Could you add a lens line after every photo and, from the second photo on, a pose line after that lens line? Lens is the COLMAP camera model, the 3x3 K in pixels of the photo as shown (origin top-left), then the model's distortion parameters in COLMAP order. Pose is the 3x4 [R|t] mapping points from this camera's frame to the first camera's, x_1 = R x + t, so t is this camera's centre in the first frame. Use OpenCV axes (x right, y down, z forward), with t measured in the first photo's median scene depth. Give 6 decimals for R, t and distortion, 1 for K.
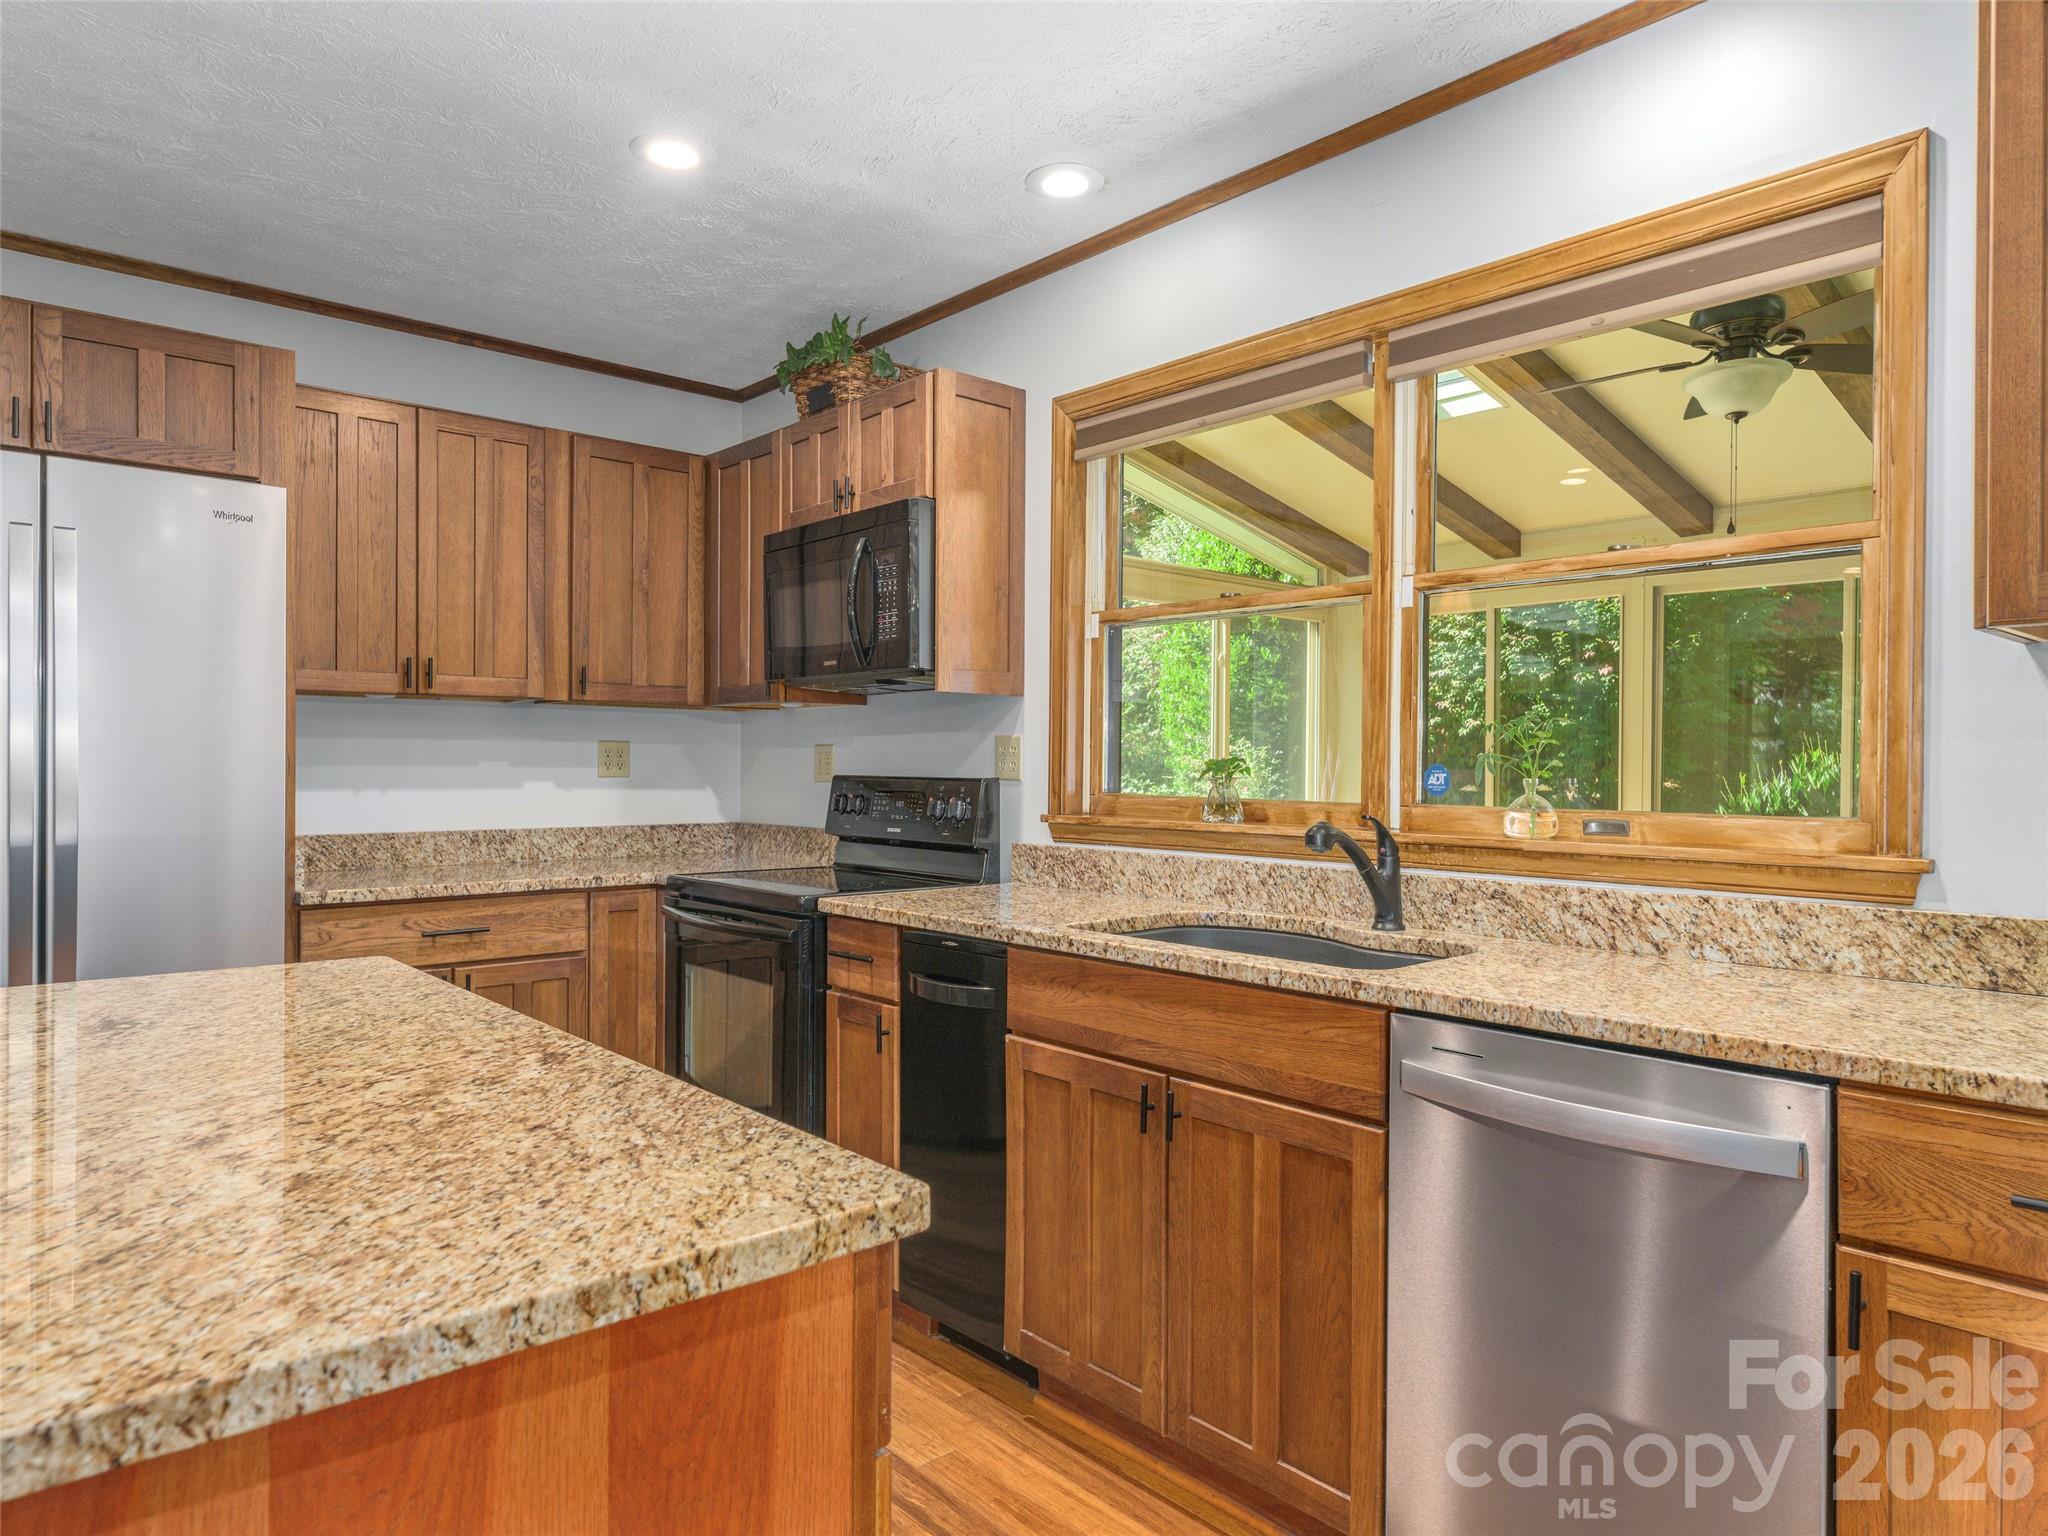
lens RADIAL K [[1274.4, 0, 1050.9], [0, 1274.4, 764.7], [0, 0, 1]] dist [0.001637, -0.000991]
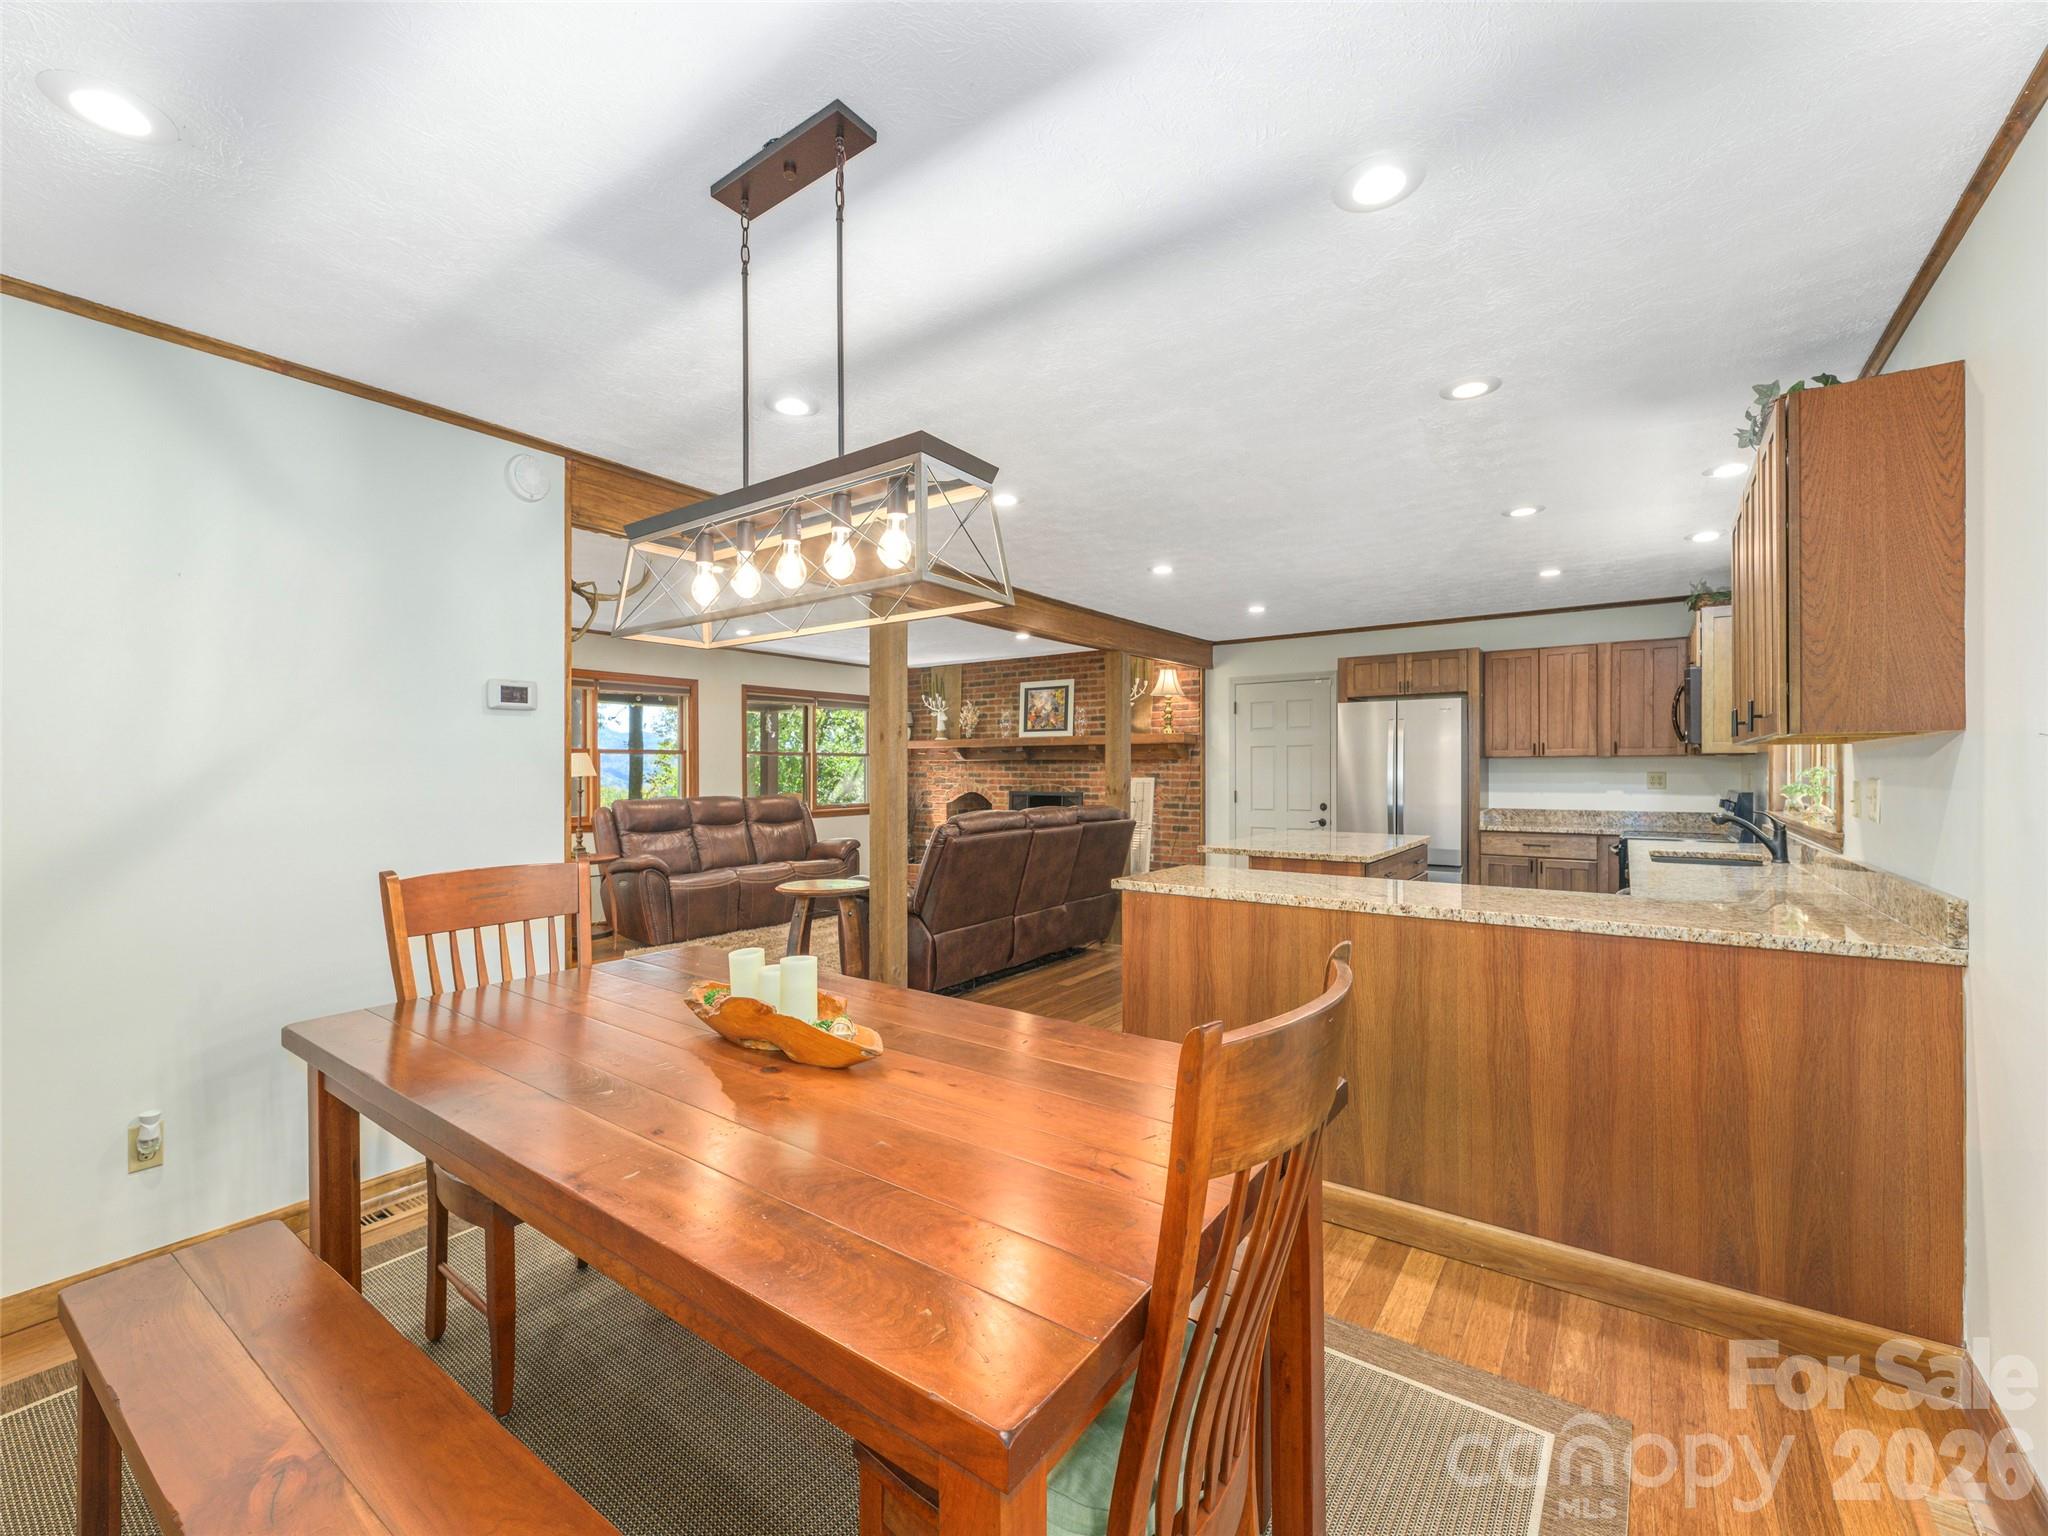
lens RADIAL K [[861.4, 0, 987.3], [0, 861.4, 769.8], [0, 0, 1]] dist [0.001789, 0.000068]
pose [[0.186569, -0.002281, -0.982439, 1.116628], [0.006819, 0.999976, -0.001026, -0.036632], [0.982418, -0.006507, 0.186580, -0.491686]]
